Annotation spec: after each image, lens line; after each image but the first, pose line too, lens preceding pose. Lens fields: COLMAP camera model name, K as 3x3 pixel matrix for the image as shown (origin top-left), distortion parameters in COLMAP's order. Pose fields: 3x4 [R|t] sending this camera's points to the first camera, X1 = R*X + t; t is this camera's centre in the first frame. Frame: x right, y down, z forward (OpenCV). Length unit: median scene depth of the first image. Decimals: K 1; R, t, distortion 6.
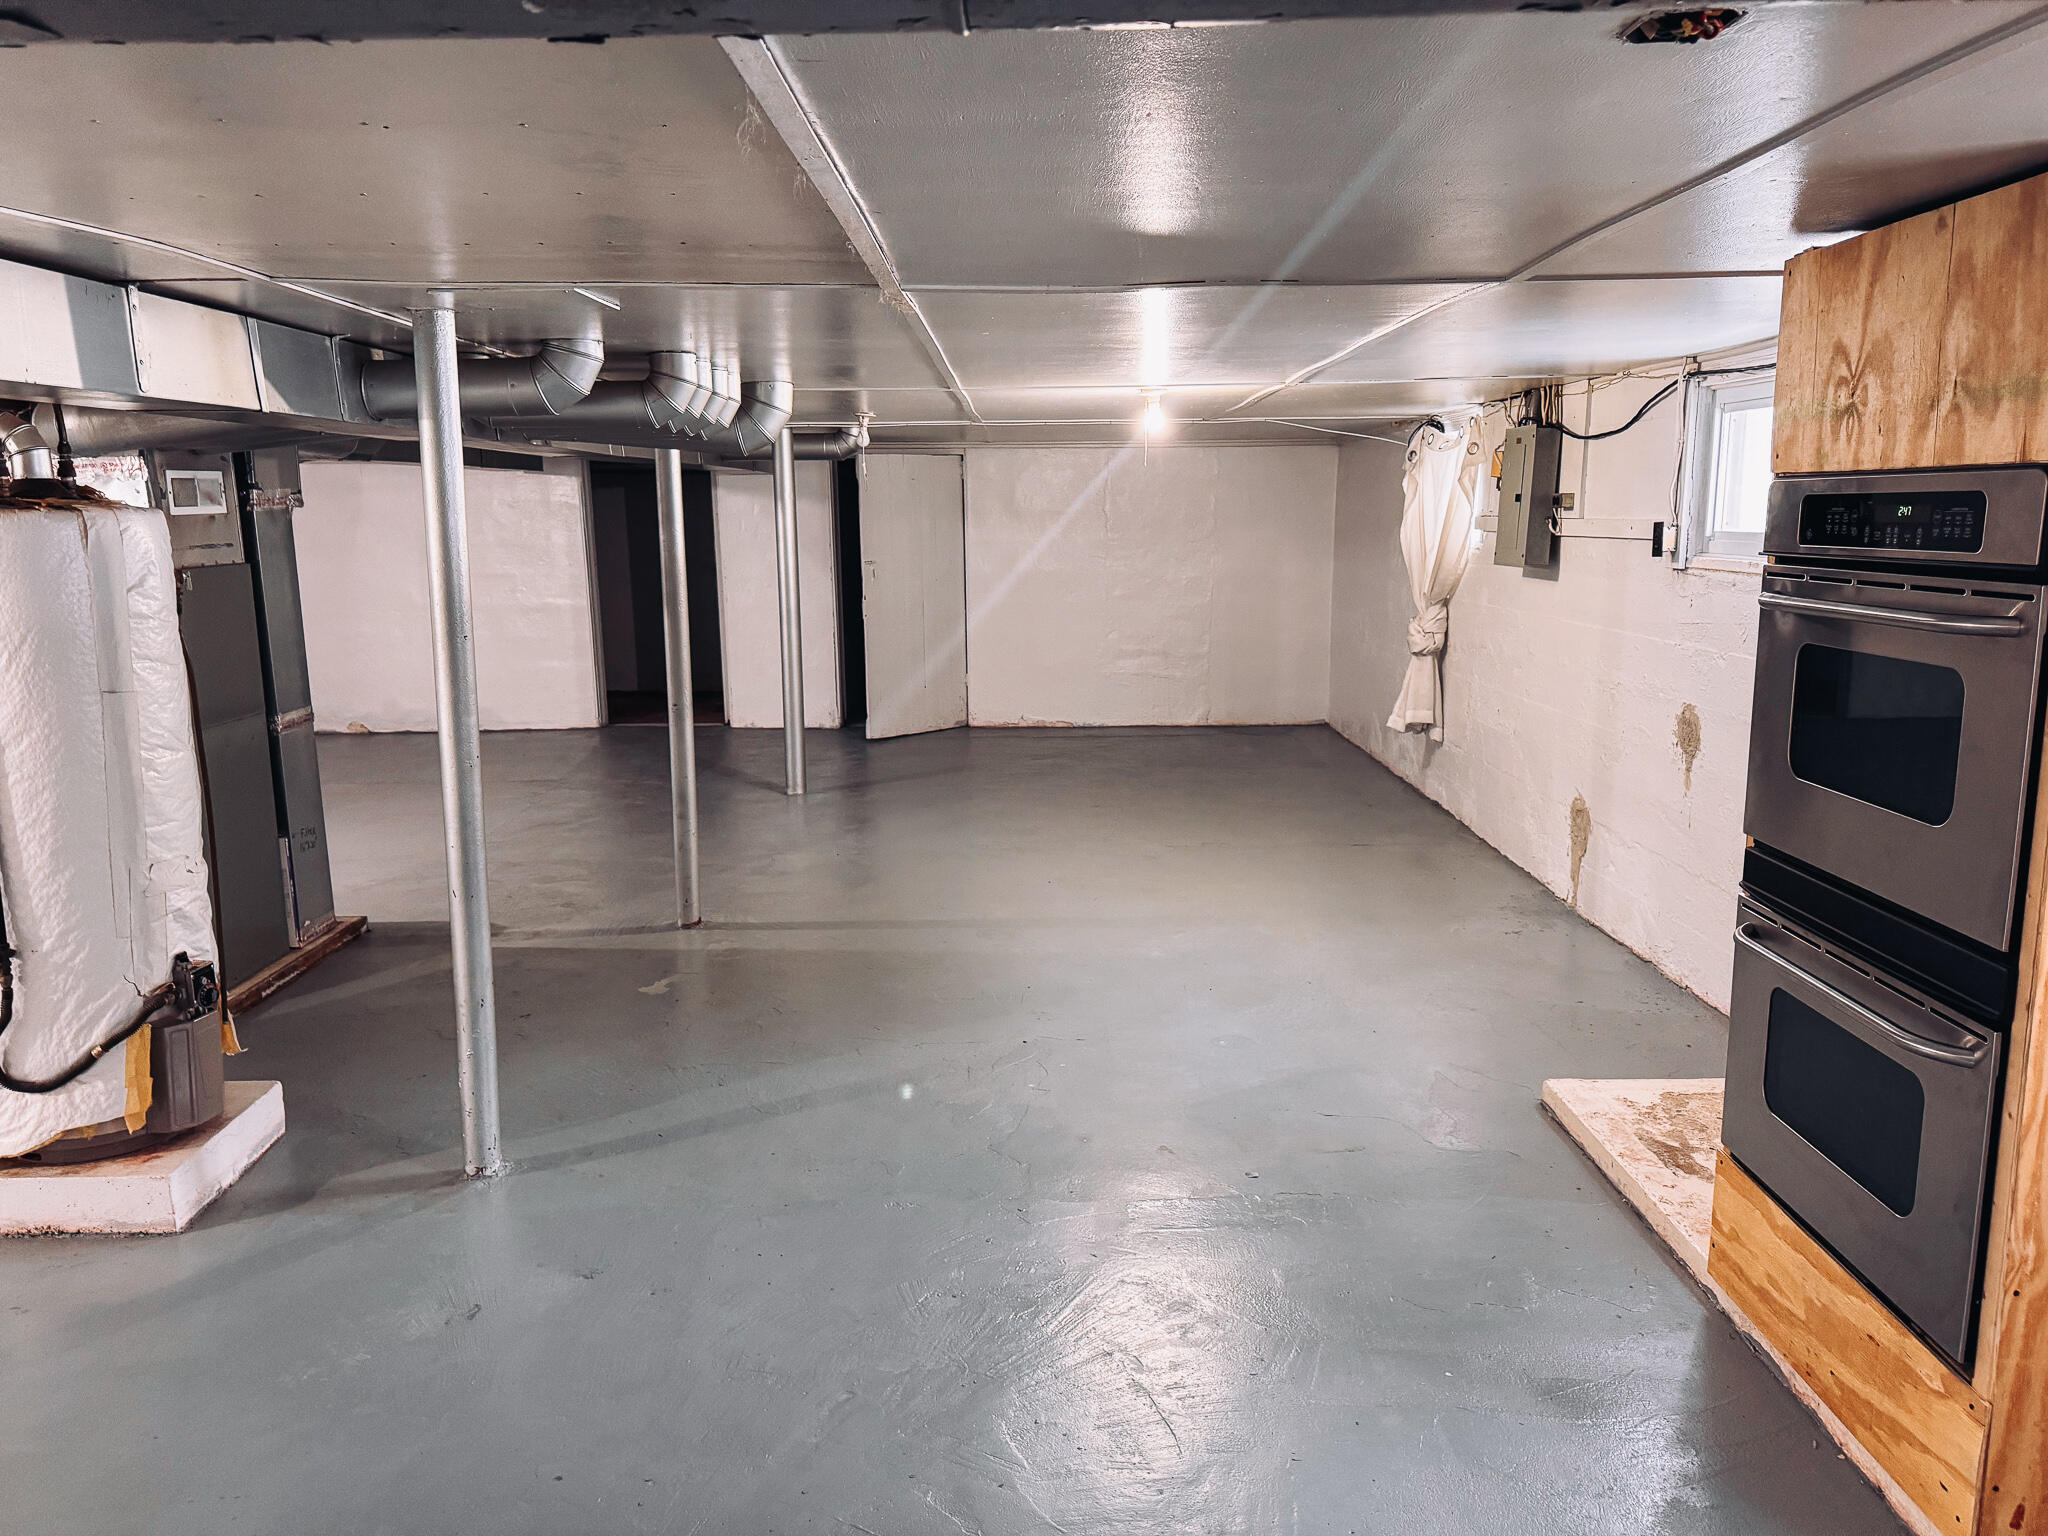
lens RADIAL K [[1457.0, 0, 1024.7], [0, 1457.0, 730.8], [0, 0, 1]] dist [-0.001177, 0.001260]
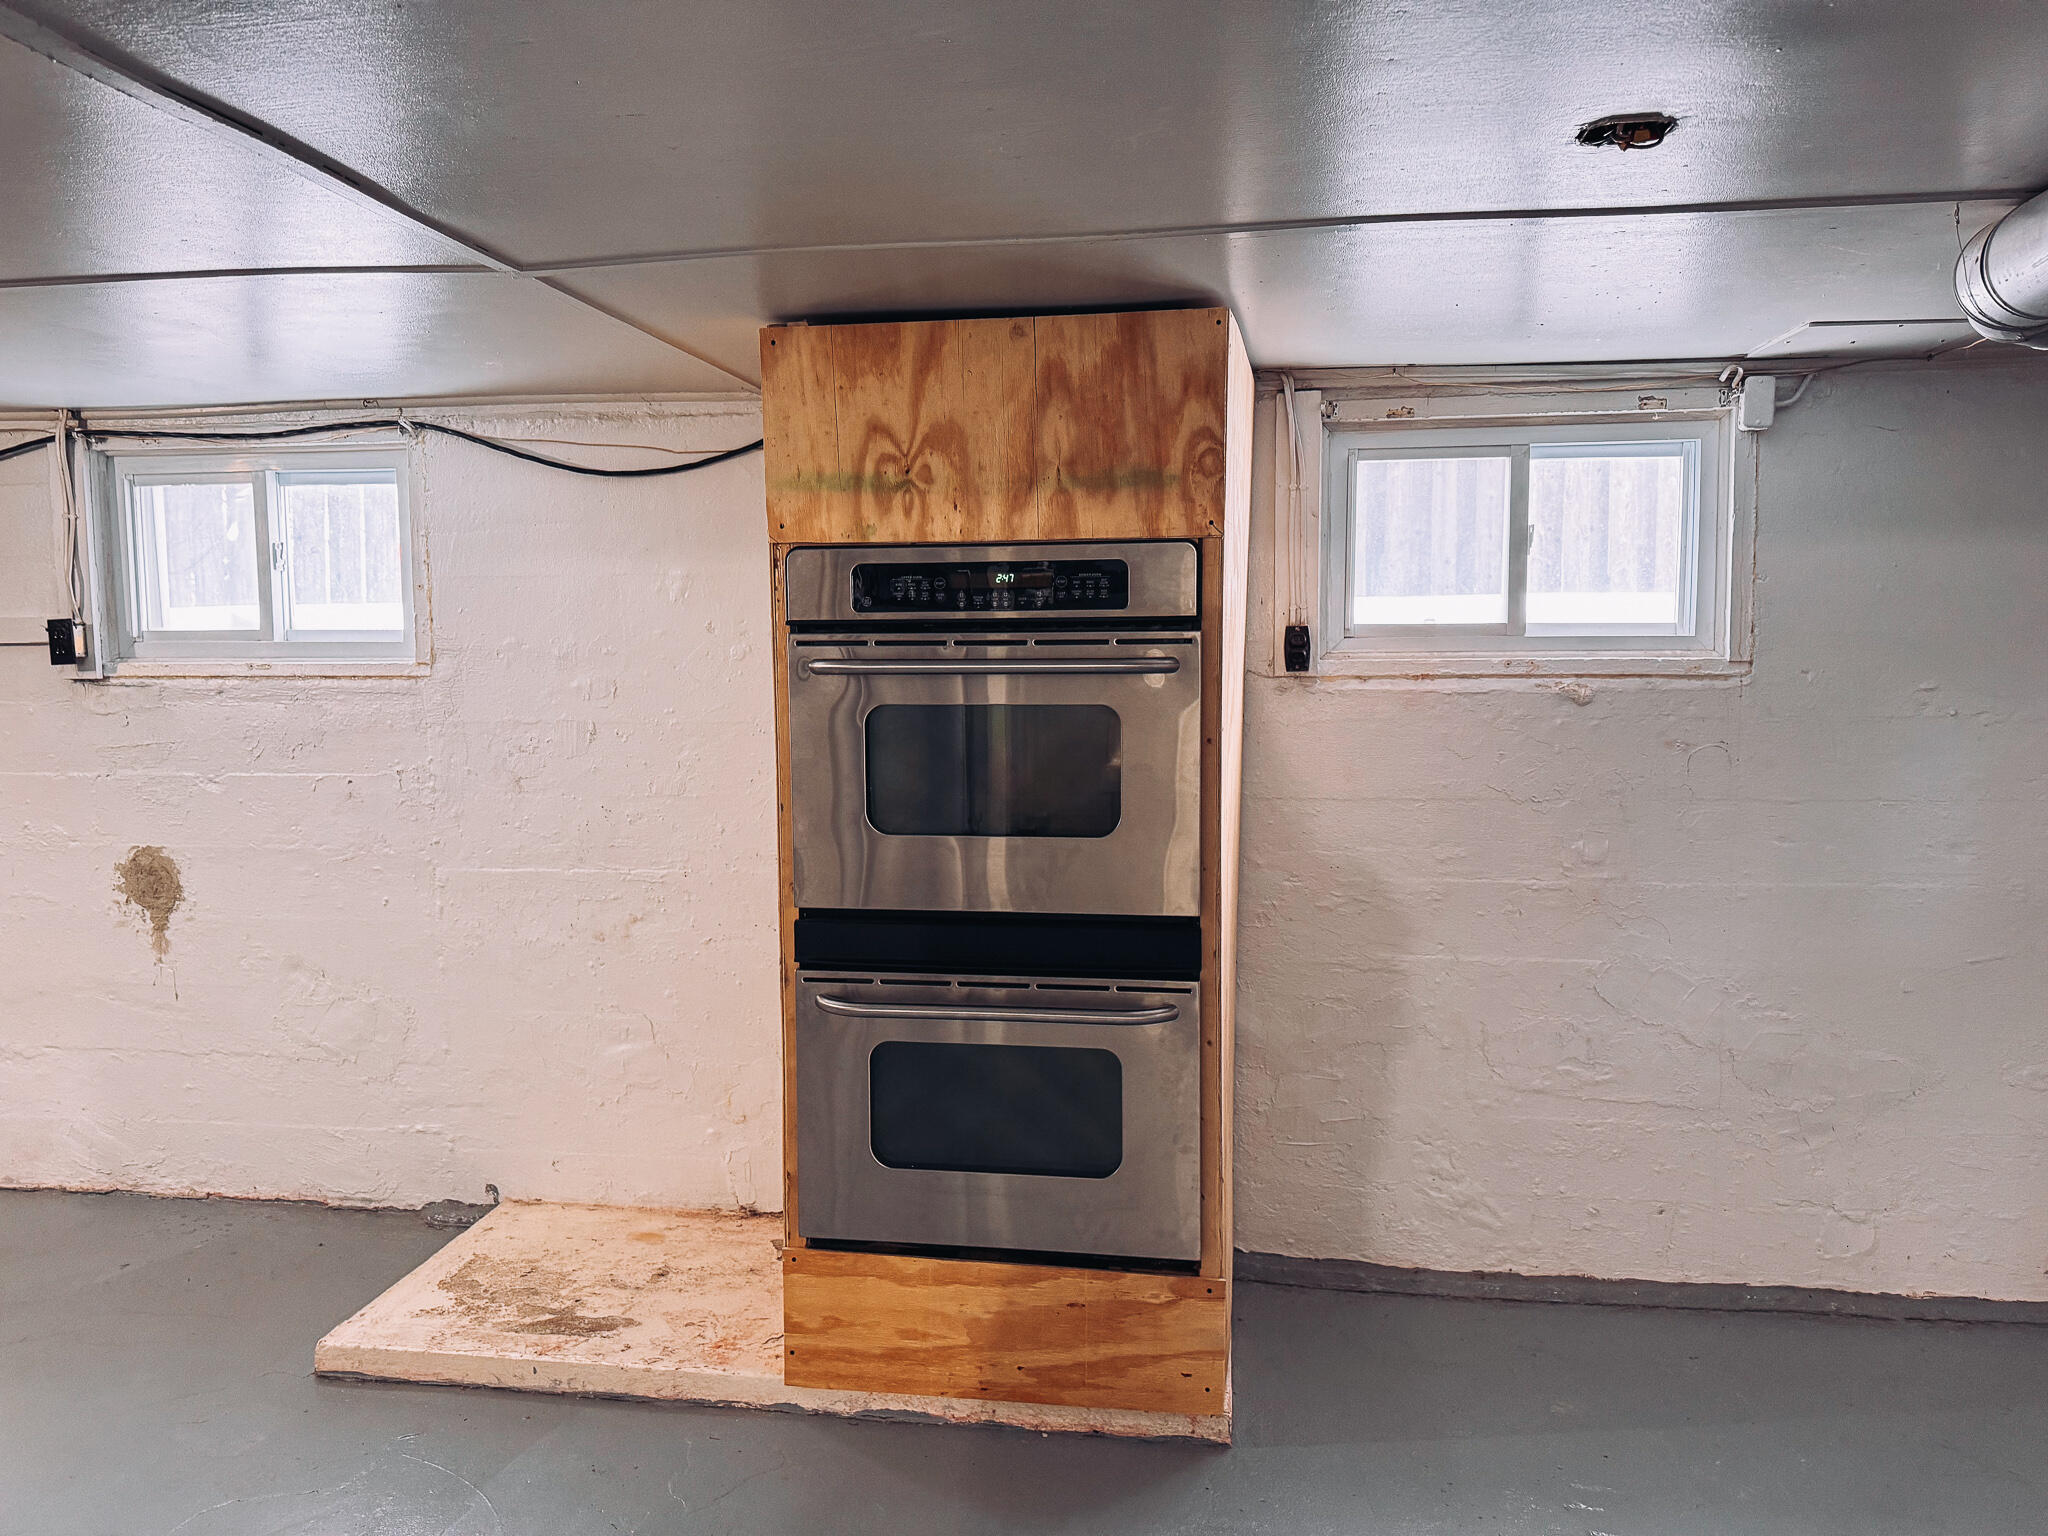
lens RADIAL K [[1419.3, 0, 1024.0], [0, 1419.3, 768.0], [0, 0, 1]] dist [0.112800, -0.163389]
pose [[0.147932, -0.074699, 0.986172, -0.434198], [0.152622, 0.986923, 0.051862, -0.050548], [-0.977150, 0.142840, 0.157398, 0.709744]]
